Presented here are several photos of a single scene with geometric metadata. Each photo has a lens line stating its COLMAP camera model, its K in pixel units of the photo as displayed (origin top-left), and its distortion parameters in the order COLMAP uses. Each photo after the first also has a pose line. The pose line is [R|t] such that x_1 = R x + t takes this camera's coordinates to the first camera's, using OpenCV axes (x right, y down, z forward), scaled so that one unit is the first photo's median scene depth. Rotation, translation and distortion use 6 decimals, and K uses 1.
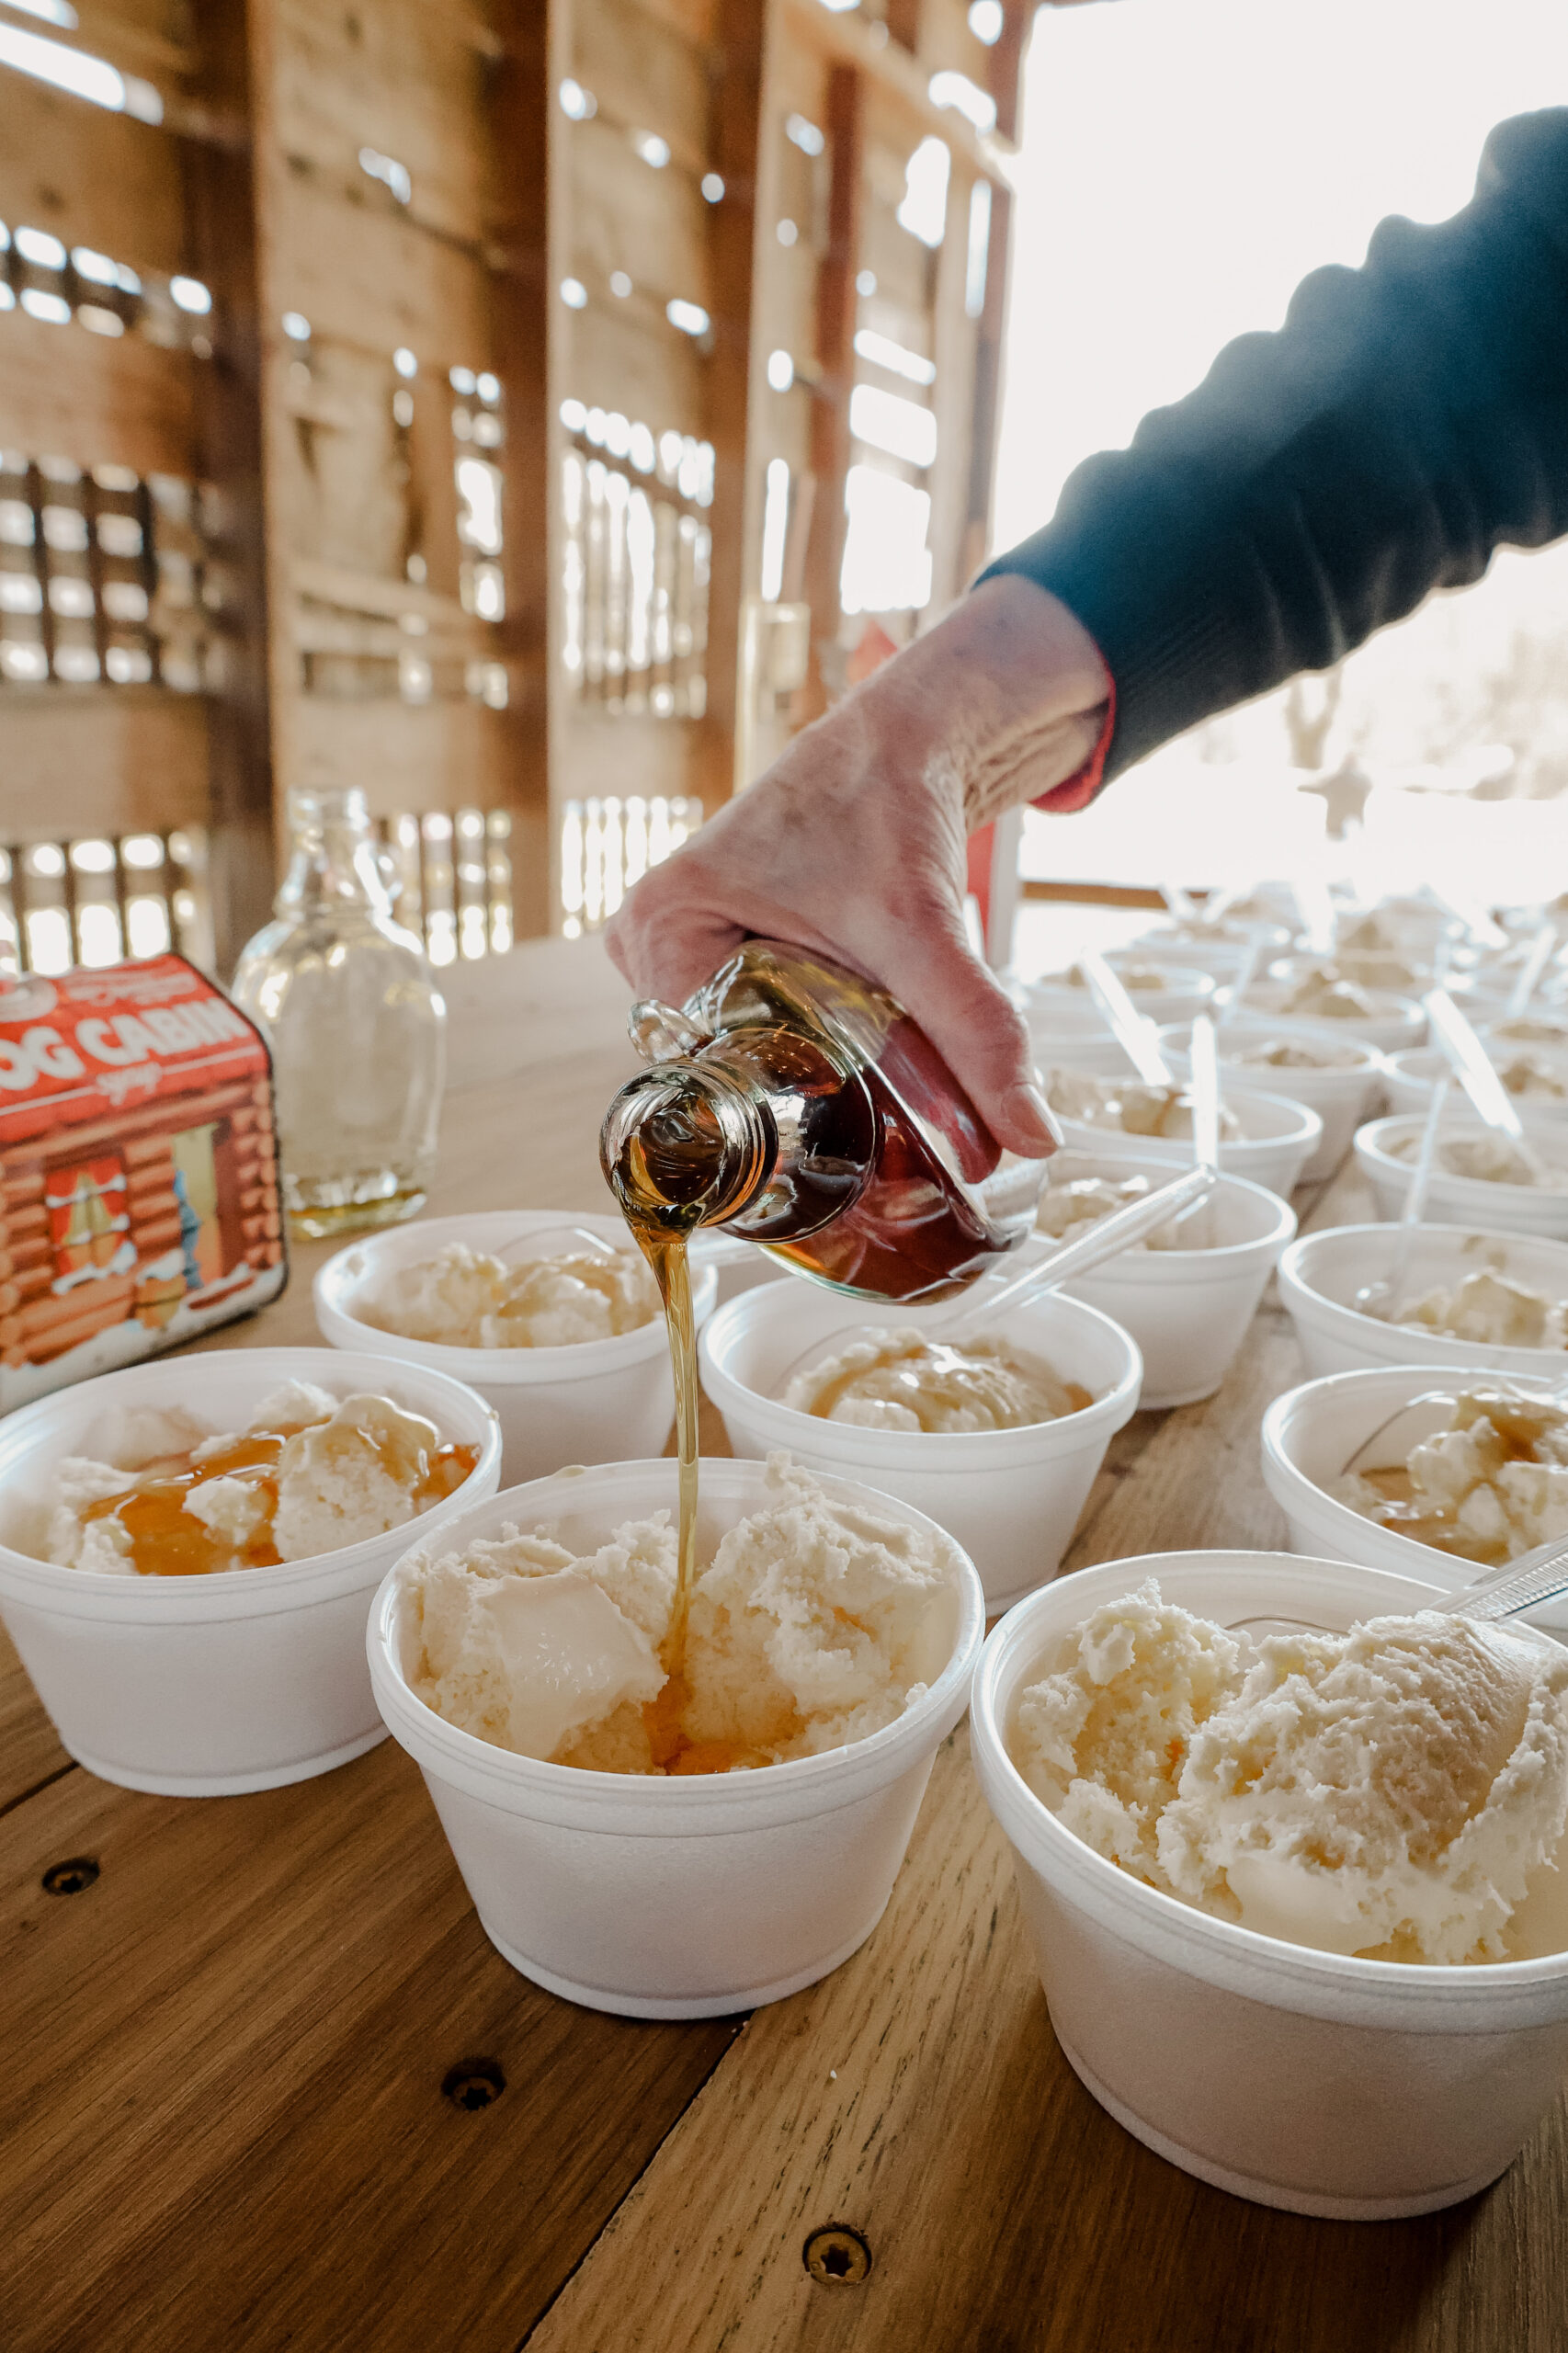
lens RADIAL K [[1606.6, 0, 784.3], [0, 1606.6, 1177.0], [0, 0, 1]] dist [-0.014029, 0.003188]
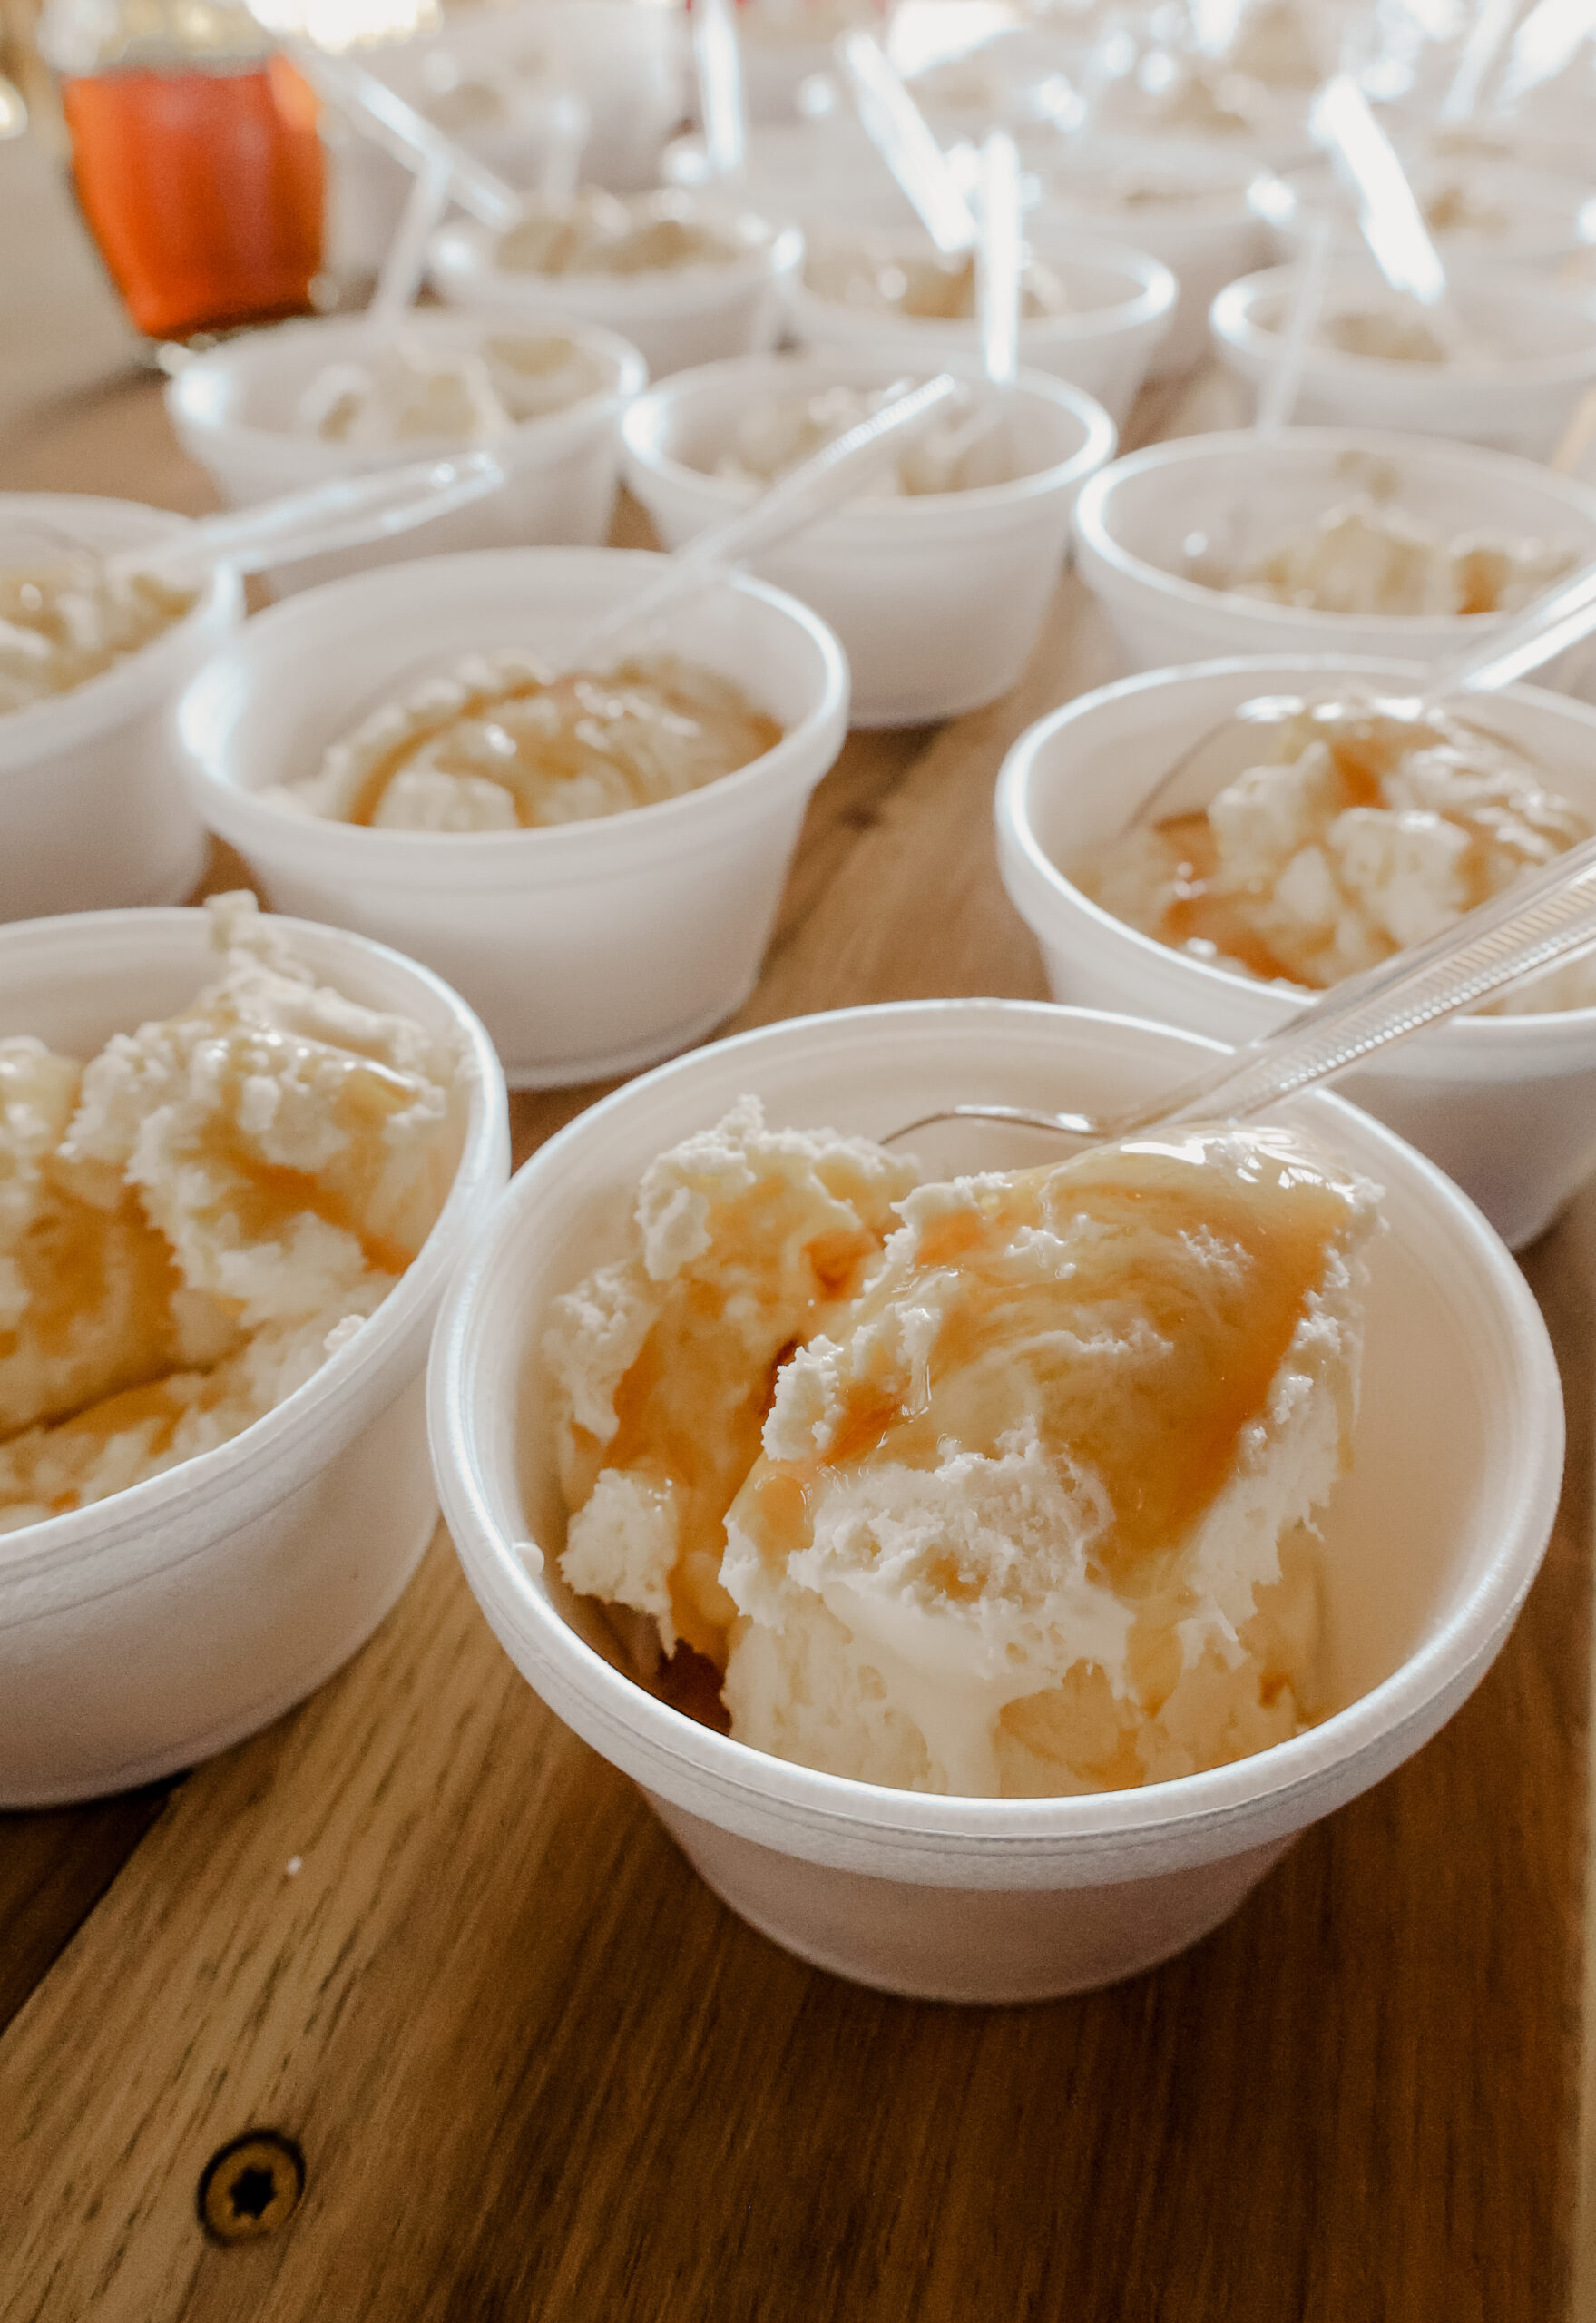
lens RADIAL K [[1961.6, 0, 797.8], [0, 1961.6, 1074.1], [0, 0, 1]] dist [-0.004250, 0.004251]
pose [[0.990491, -0.094664, 0.099831, 0.192396], [0.056668, 0.941946, 0.330947, -0.011376], [-0.125364, -0.322143, 0.938354, 0.315522]]
